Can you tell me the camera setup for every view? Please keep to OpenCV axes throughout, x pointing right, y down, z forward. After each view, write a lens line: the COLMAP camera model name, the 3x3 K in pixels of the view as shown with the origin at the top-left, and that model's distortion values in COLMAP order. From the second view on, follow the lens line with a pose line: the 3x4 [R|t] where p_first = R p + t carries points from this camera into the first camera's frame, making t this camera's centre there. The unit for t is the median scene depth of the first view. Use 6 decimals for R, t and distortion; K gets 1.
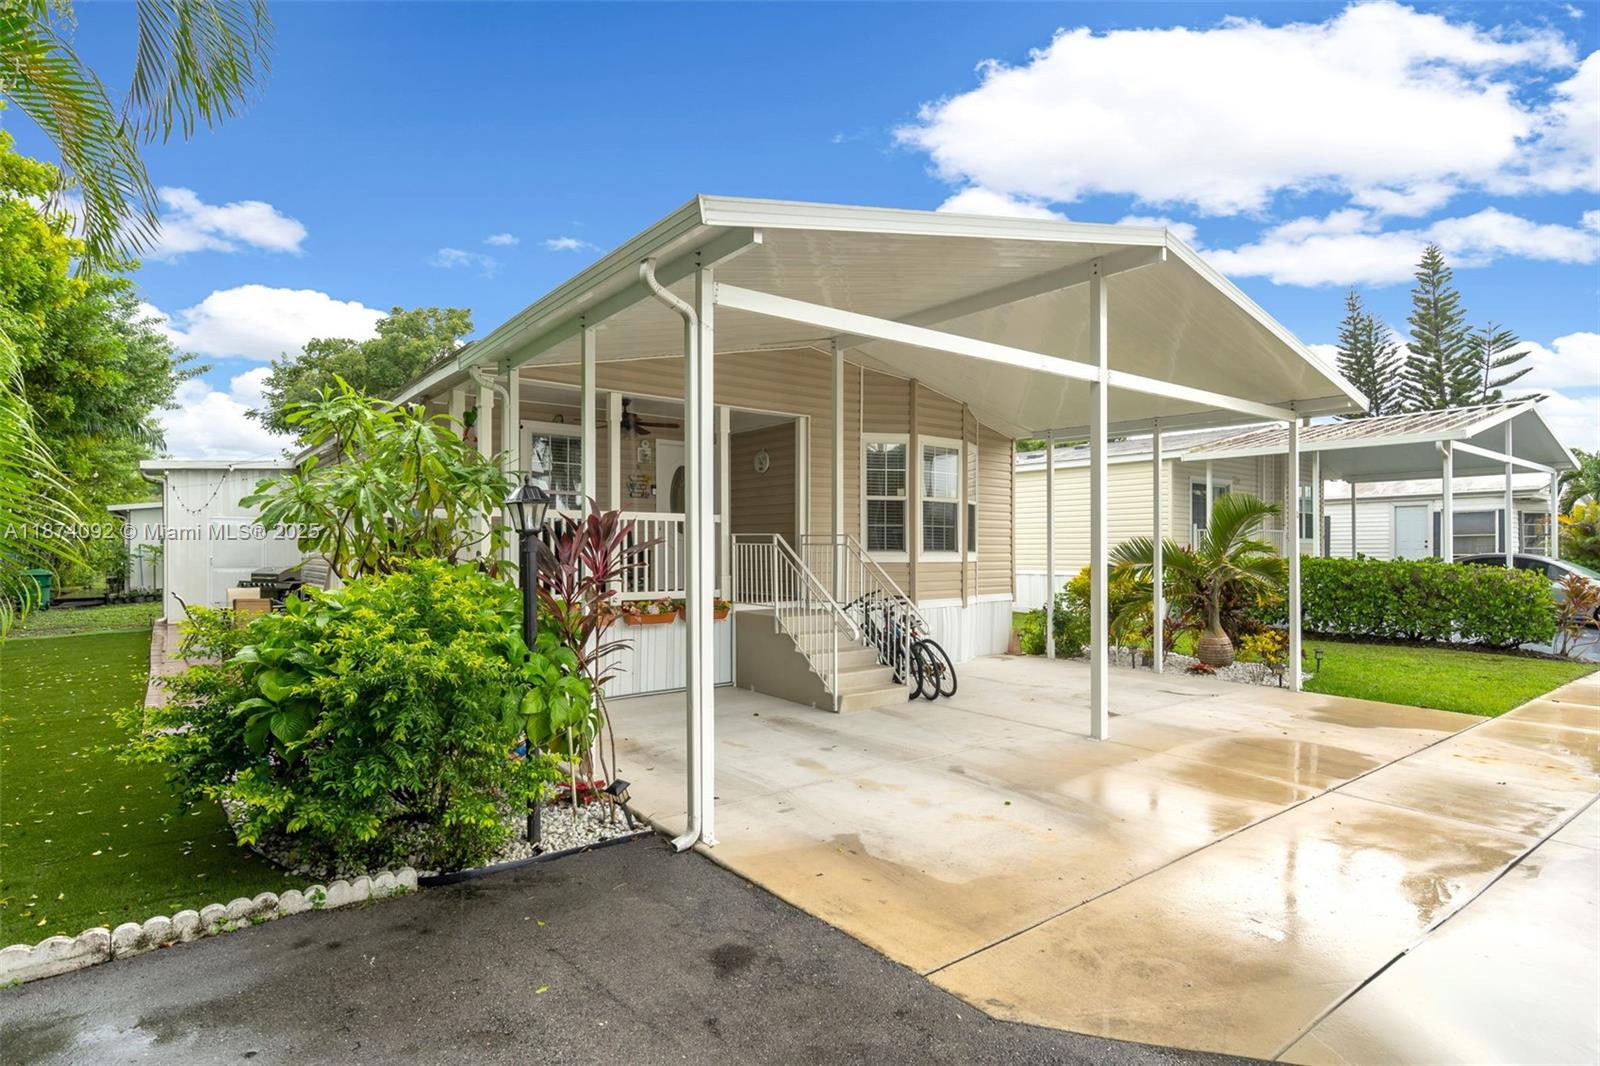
lens RADIAL K [[796.7, 0, 807.9], [0, 796.7, 543.6], [0, 0, 1]] dist [0.001564, 0.000187]
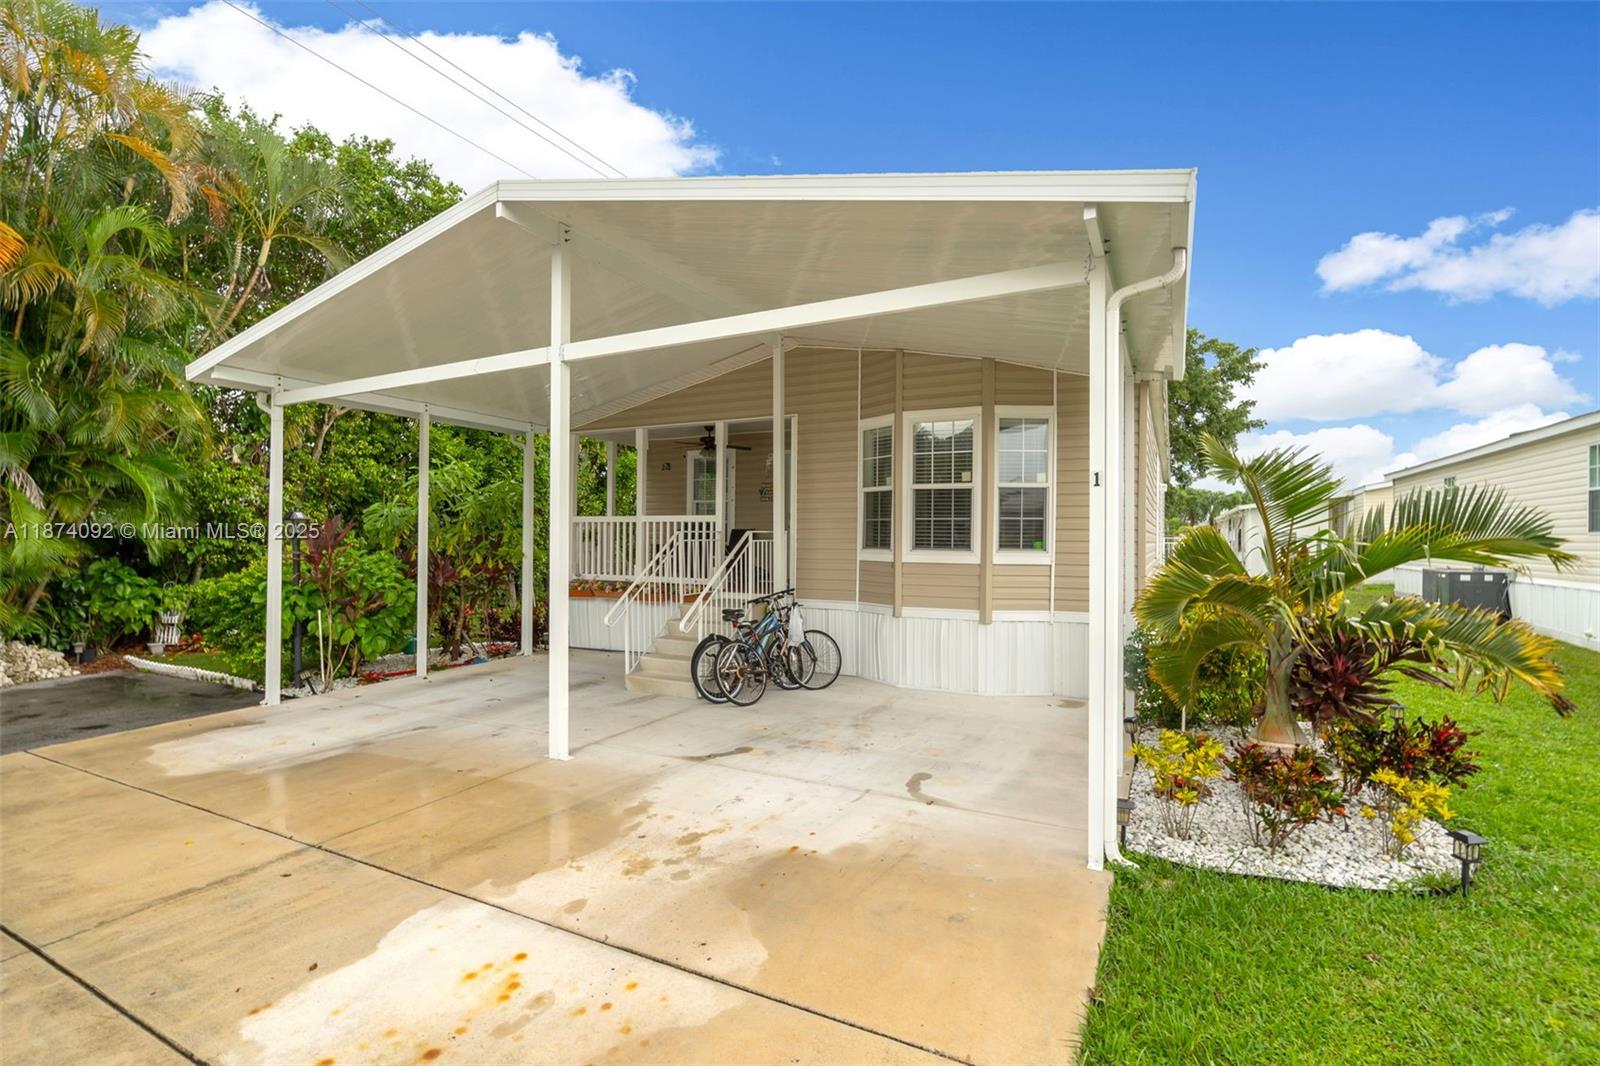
lens RADIAL K [[707.7, 0, 800.0], [0, 707.7, 533.0], [0, 0, 1]] dist [0.000662, 0.000077]
pose [[0.440866, -0.006142, -0.897552, 0.747409], [-0.000096, 0.999976, -0.006890, -0.002286], [0.897573, 0.003123, 0.440854, 0.552058]]
